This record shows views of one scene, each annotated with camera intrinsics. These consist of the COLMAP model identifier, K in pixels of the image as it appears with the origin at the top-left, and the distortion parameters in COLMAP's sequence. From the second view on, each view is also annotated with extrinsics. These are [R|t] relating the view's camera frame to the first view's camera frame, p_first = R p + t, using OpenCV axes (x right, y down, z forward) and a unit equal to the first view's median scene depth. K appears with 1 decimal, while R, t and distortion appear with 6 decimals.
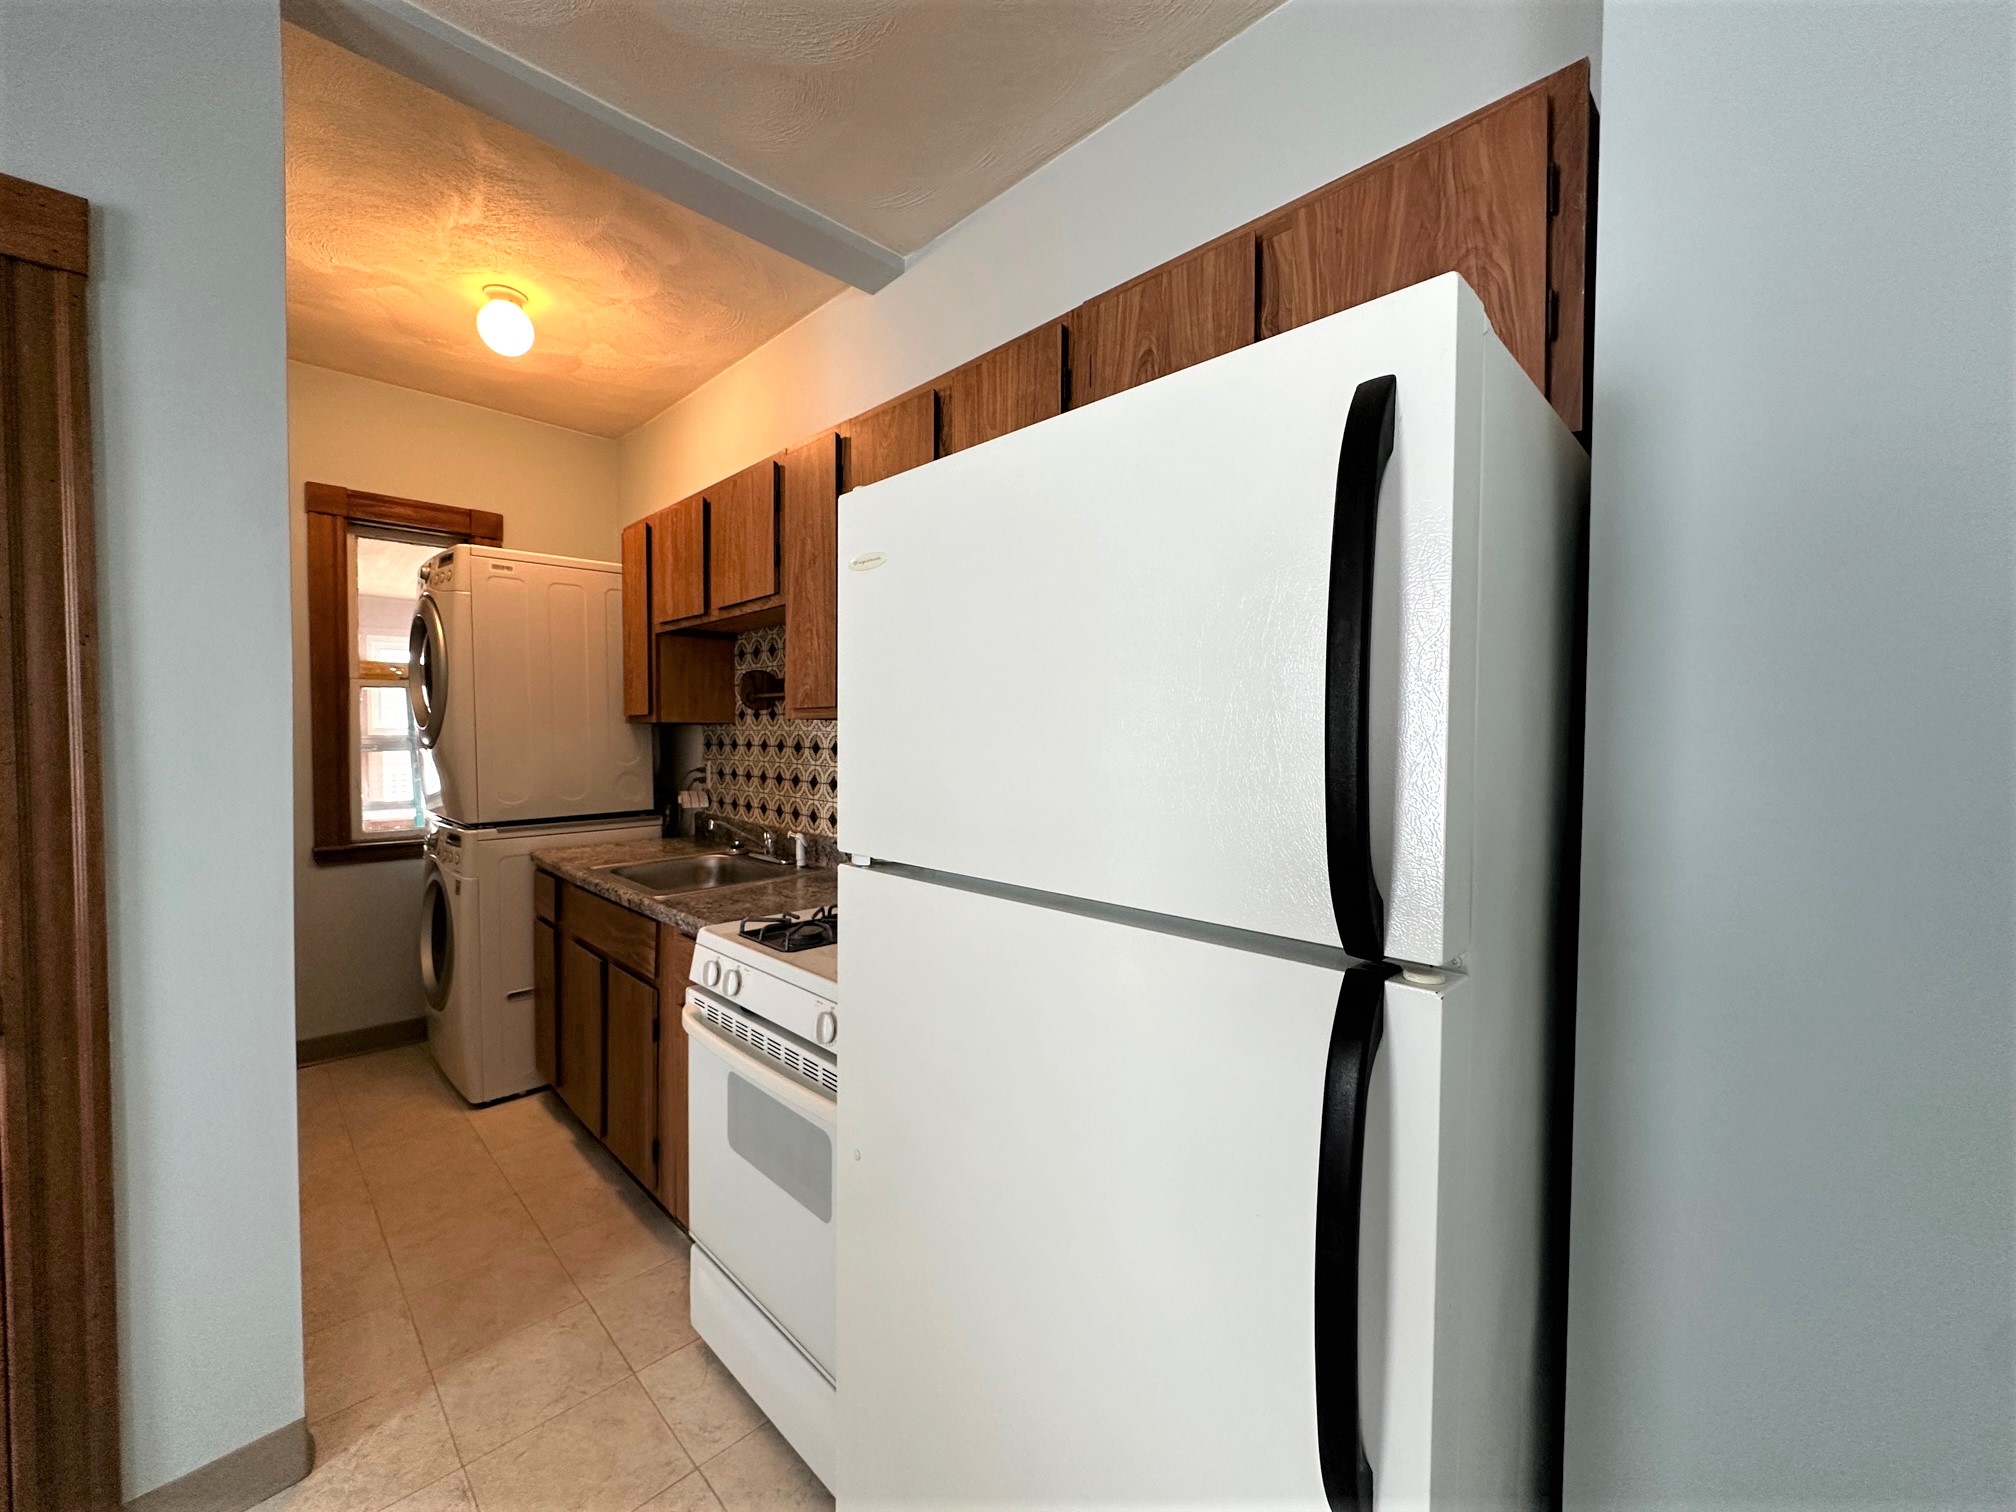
lens RADIAL K [[801.3, 0, 1007.9], [0, 801.3, 753.2], [0, 0, 1]] dist [-0.004210, 0.000248]
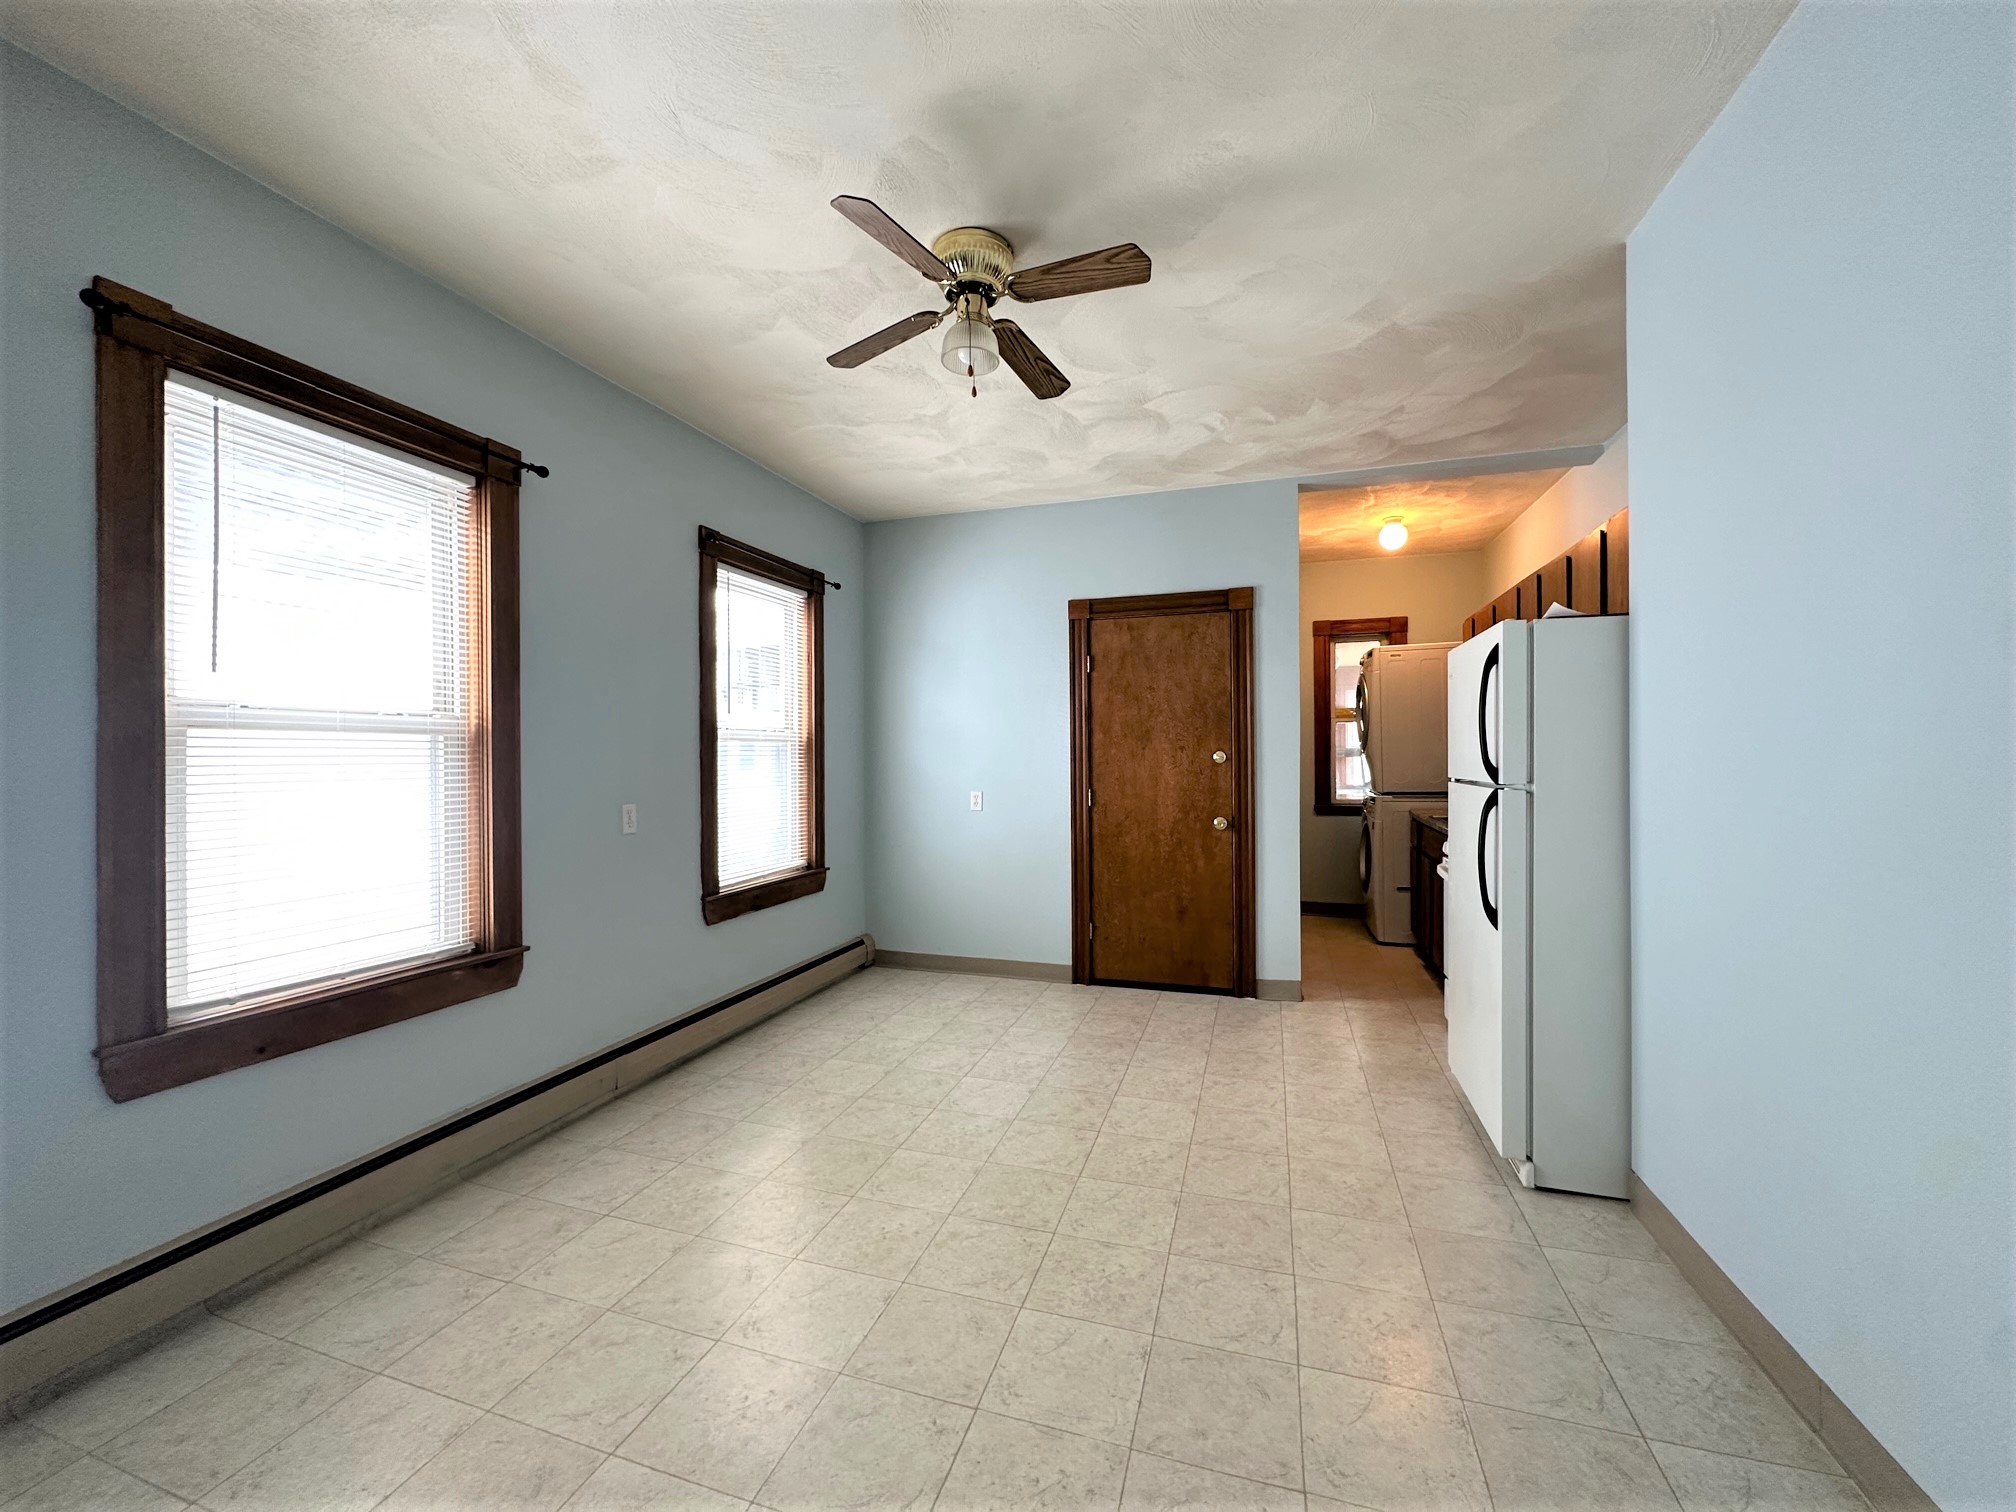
lens RADIAL K [[801.3, 0, 1007.9], [0, 801.3, 753.2], [0, 0, 1]] dist [-0.004210, 0.000248]
pose [[0.452200, -0.008202, -0.891879, 0.622101], [-0.017432, 0.999685, -0.018032, 0.044816], [0.891746, 0.023701, 0.451915, -0.643063]]
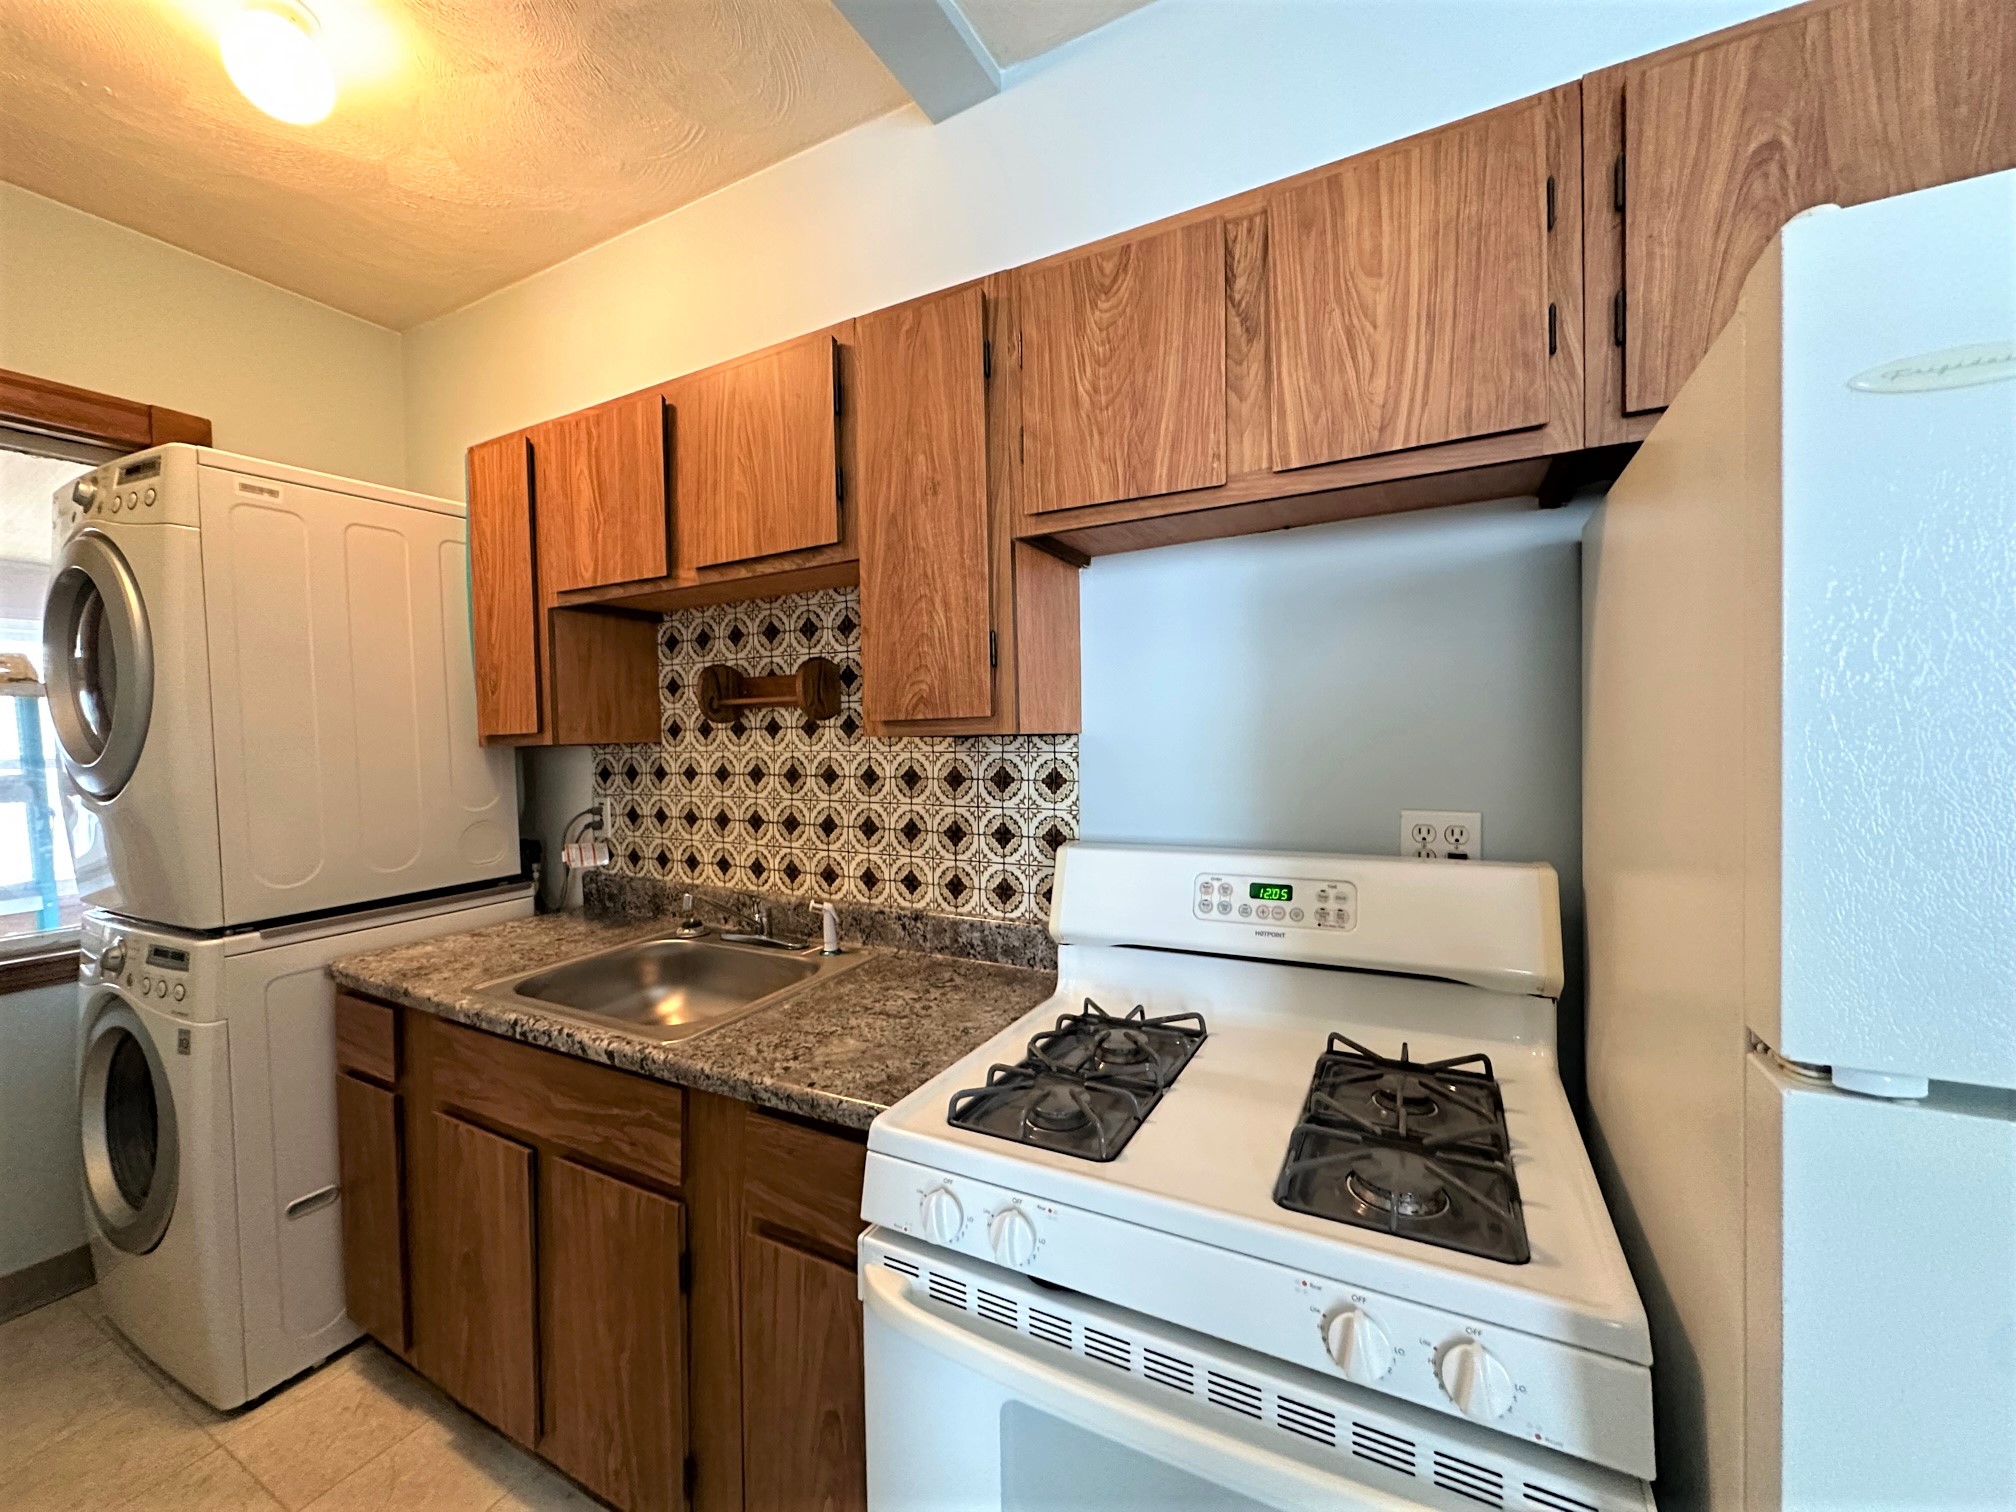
lens RADIAL K [[801.3, 0, 1007.9], [0, 801.3, 753.2], [0, 0, 1]] dist [-0.004210, 0.000248]
pose [[0.956125, -0.029740, 0.291444, -0.283007], [0.031049, 0.999518, 0.000136, -0.020900], [-0.291308, 0.008919, 0.956588, 0.277859]]
